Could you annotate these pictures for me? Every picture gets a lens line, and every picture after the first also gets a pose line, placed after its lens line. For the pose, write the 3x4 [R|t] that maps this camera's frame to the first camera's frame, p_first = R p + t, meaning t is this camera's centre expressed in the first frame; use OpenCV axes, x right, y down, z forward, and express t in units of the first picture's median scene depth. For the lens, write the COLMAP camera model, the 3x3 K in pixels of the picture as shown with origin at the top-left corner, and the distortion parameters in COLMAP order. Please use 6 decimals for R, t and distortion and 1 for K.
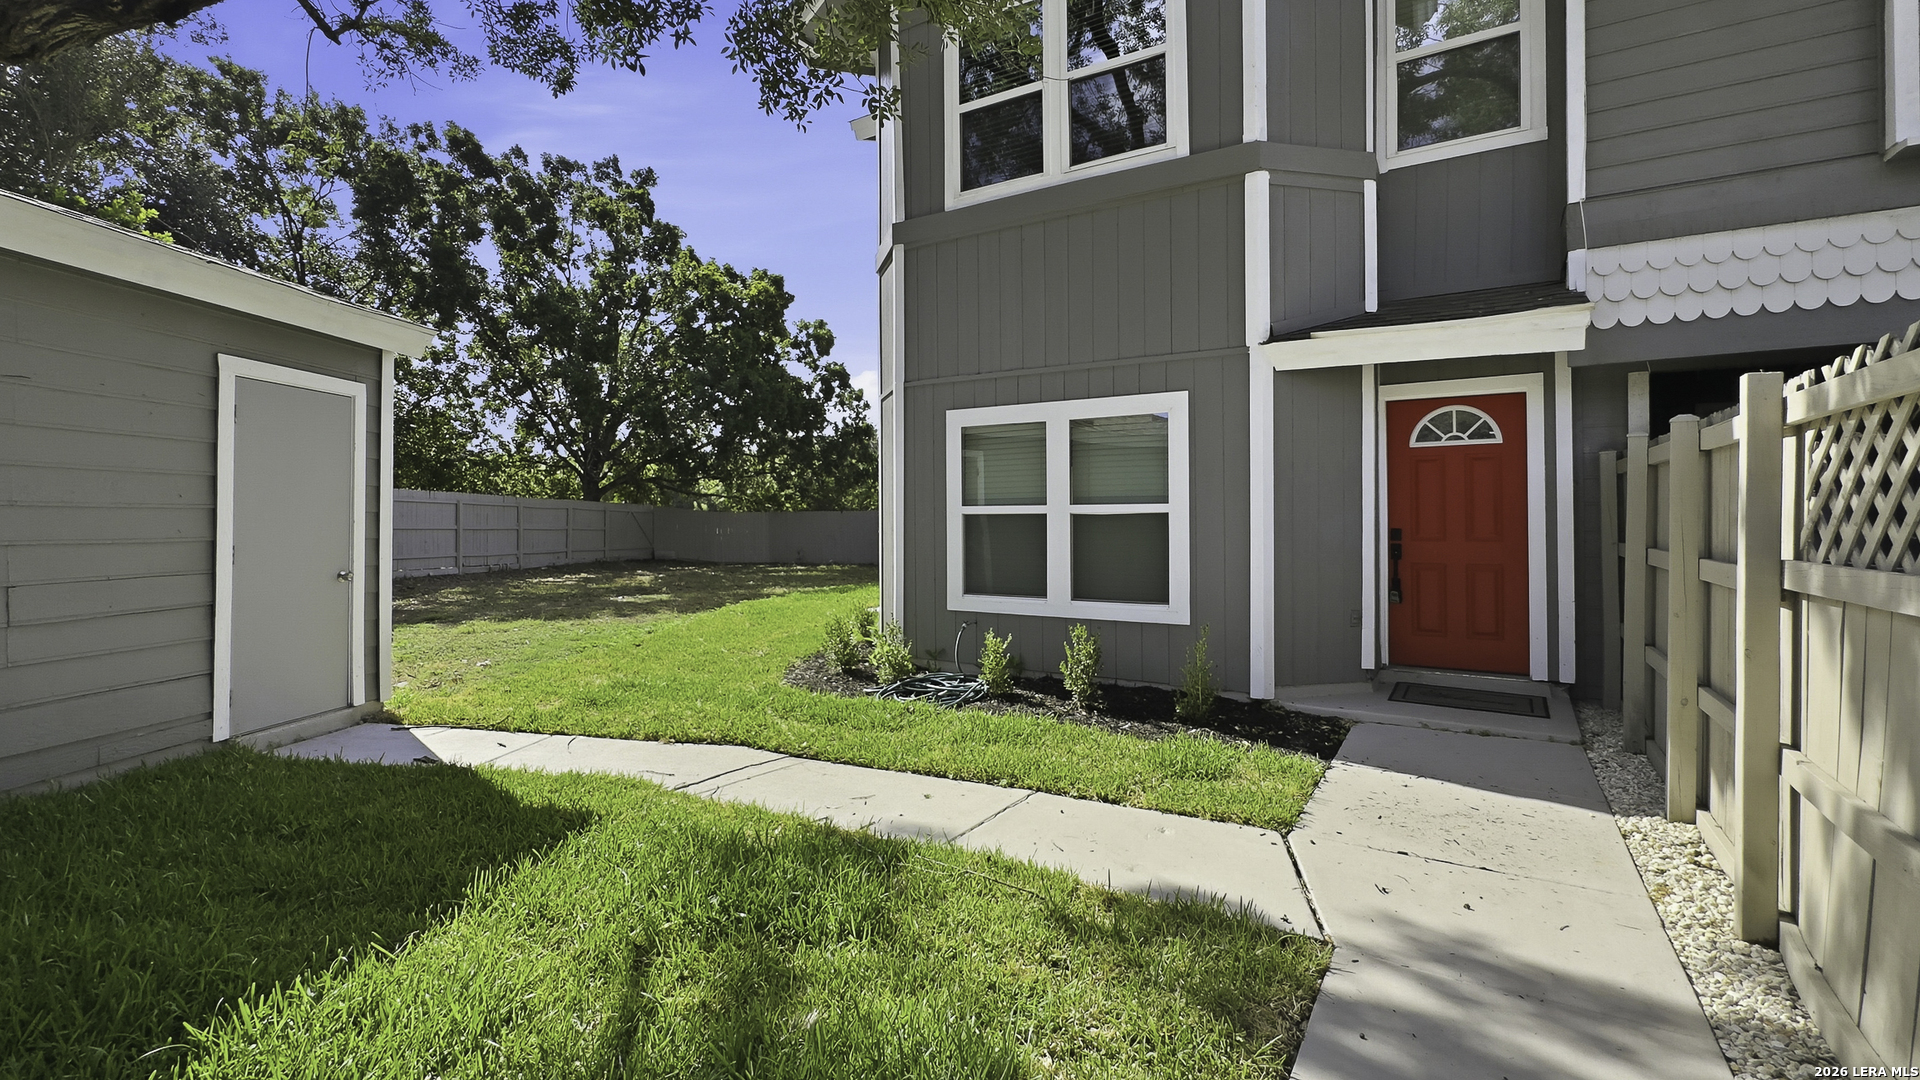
lens RADIAL K [[854.8, 0, 956.5], [0, 854.8, 512.8], [0, 0, 1]] dist [0.012655, -0.000075]
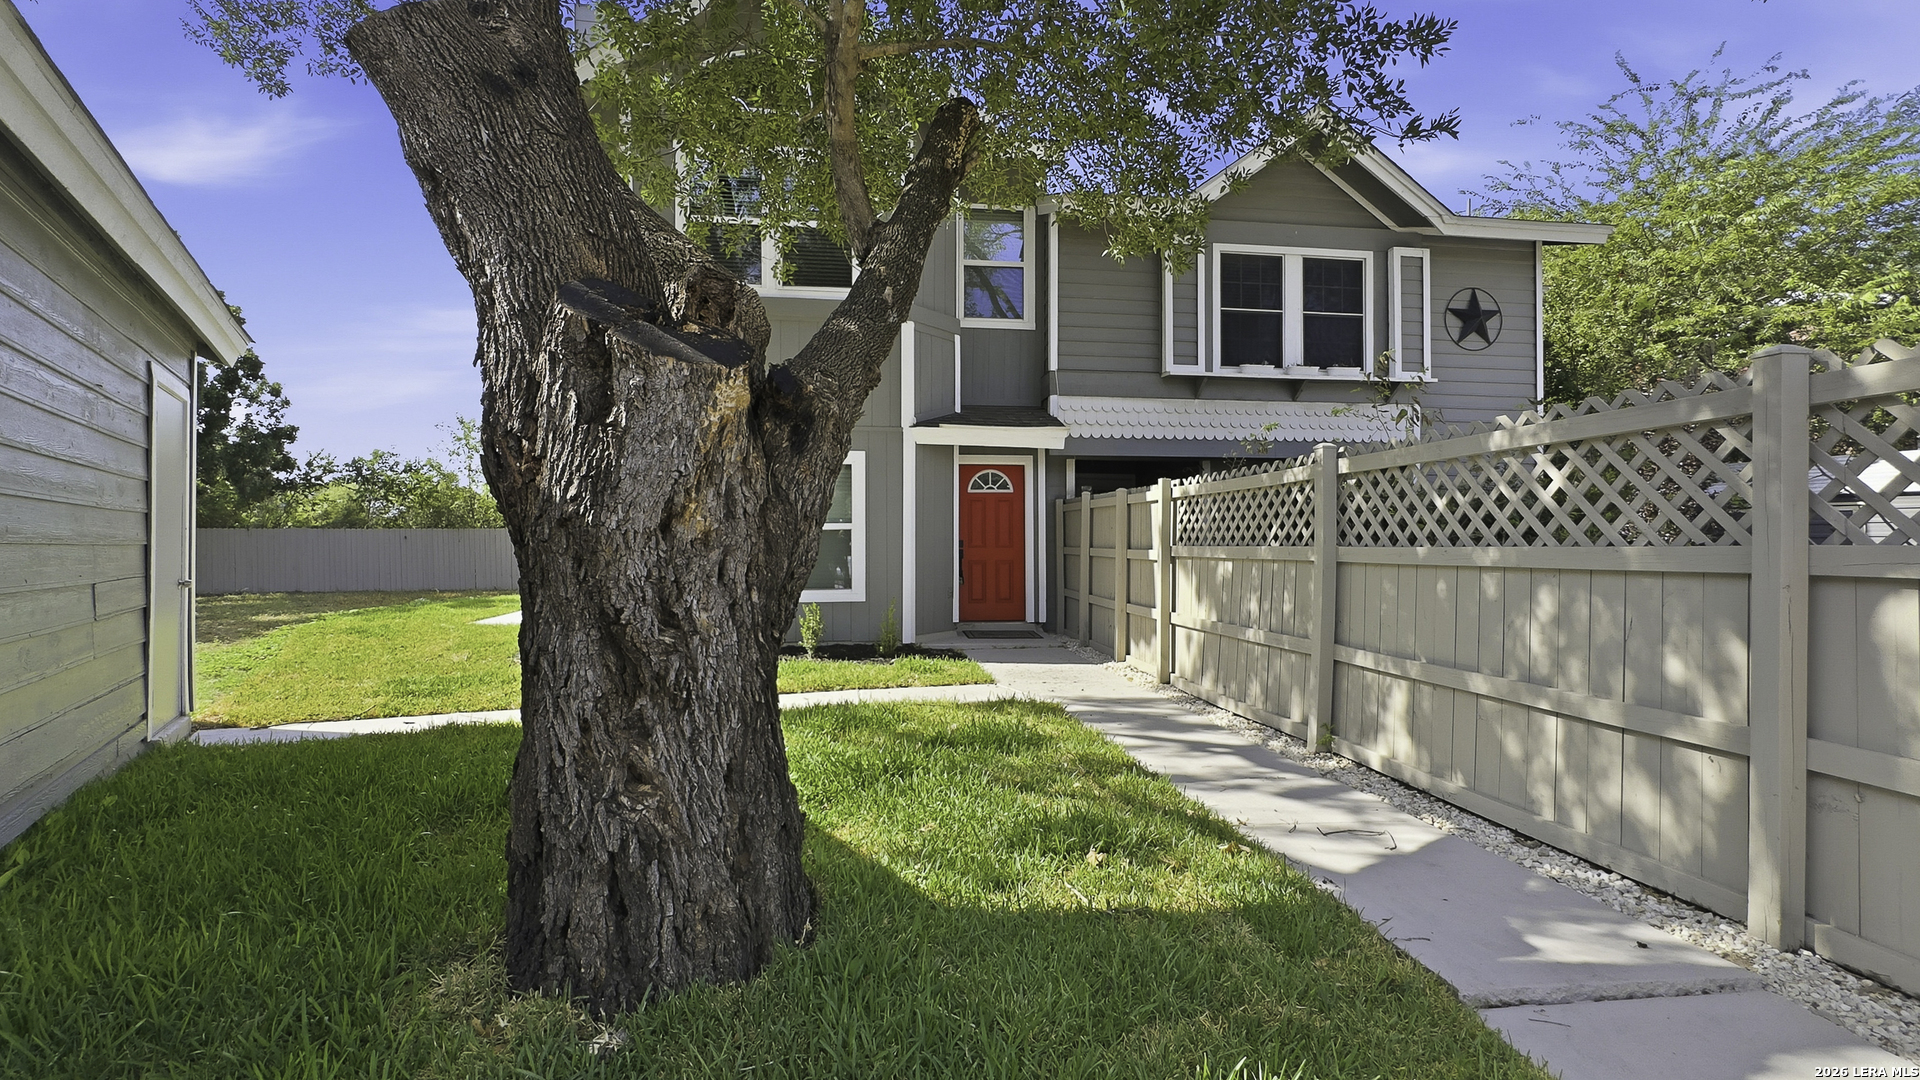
lens RADIAL K [[835.7, 0, 950.2], [0, 835.7, 528.2], [0, 0, 1]] dist [-0.000487, 0.000100]
pose [[0.788262, 0.013182, 0.615199, -0.559392], [-0.007977, 0.999905, -0.011204, 0.013984], [-0.615288, 0.003925, 0.788293, -0.302854]]
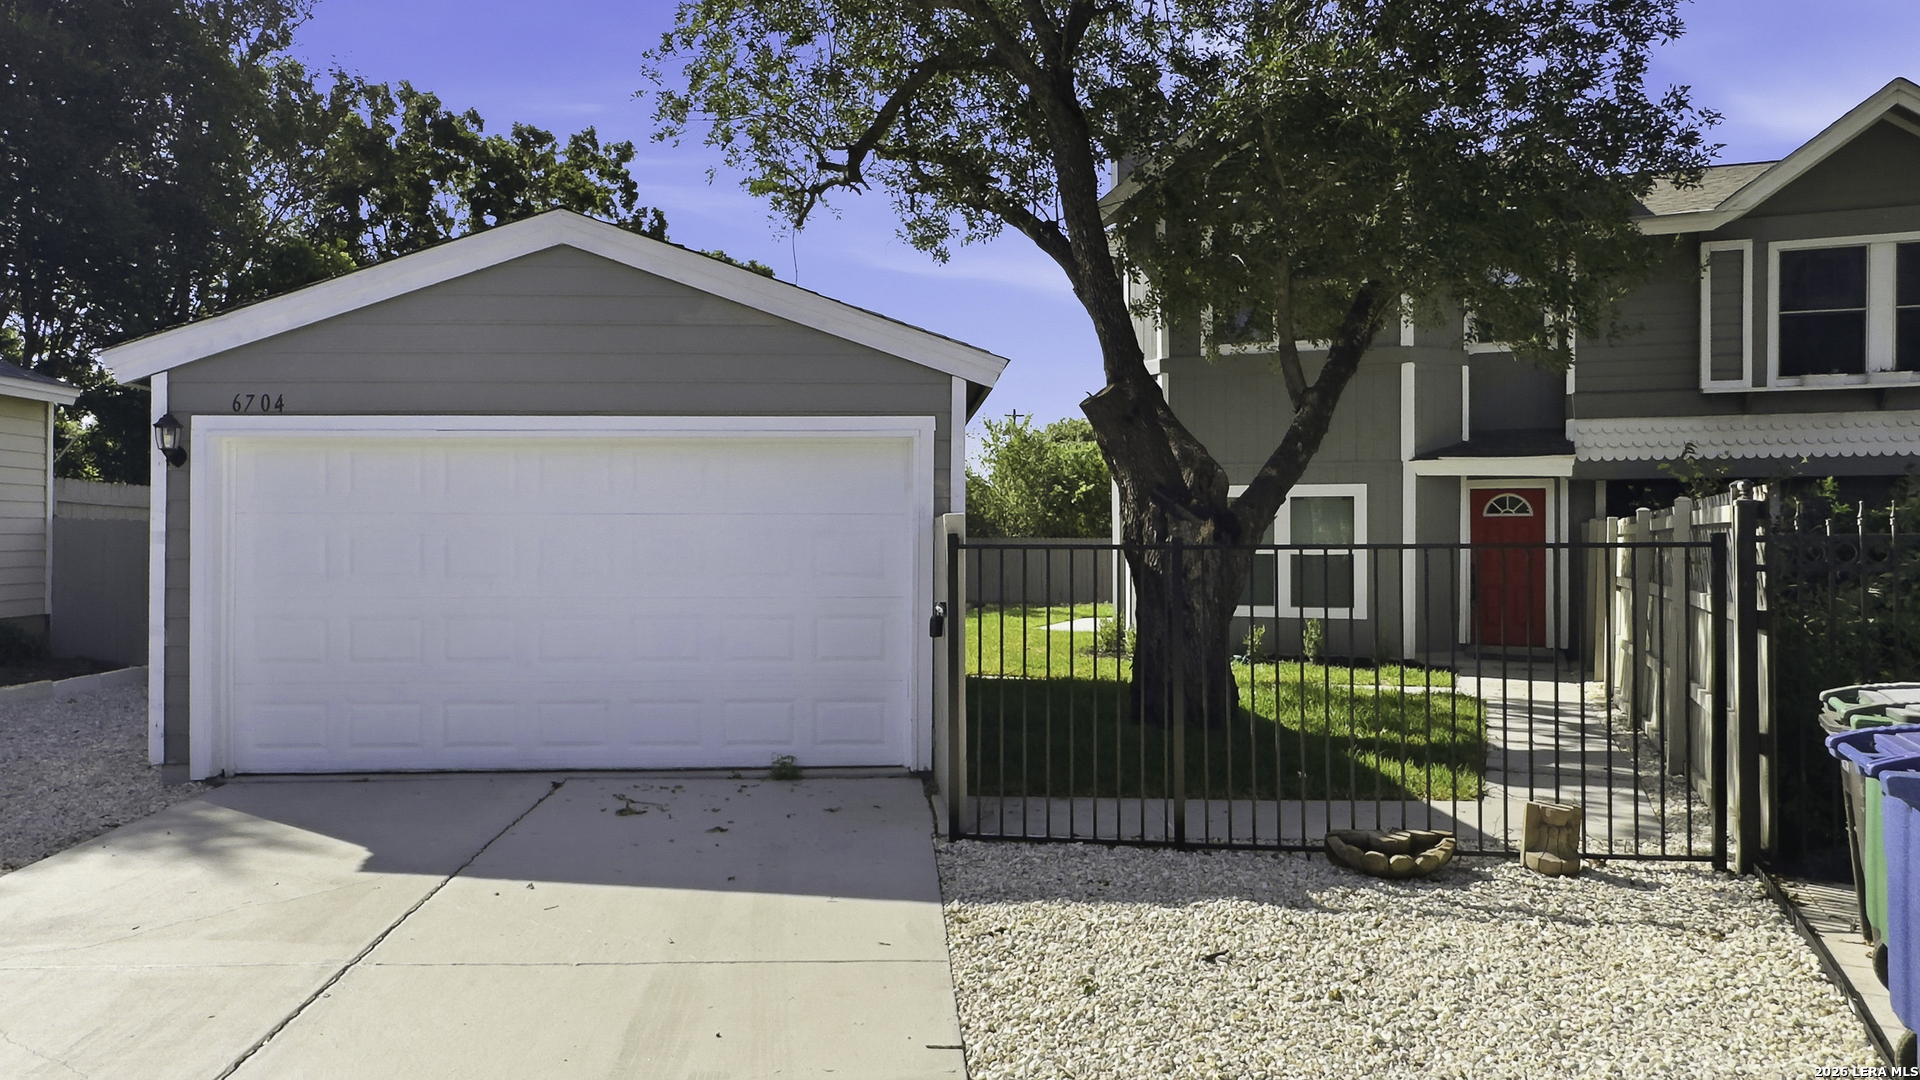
lens RADIAL K [[1225.2, 0, 960.0], [0, 1225.2, 540.0], [0, 0, 1]] dist [-0.000501, -0.036584]
pose [[0.990508, 0.010193, 0.137079, -0.909469], [-0.011324, 0.999908, 0.007469, -0.039390], [-0.136991, -0.008951, 0.990532, -1.380316]]
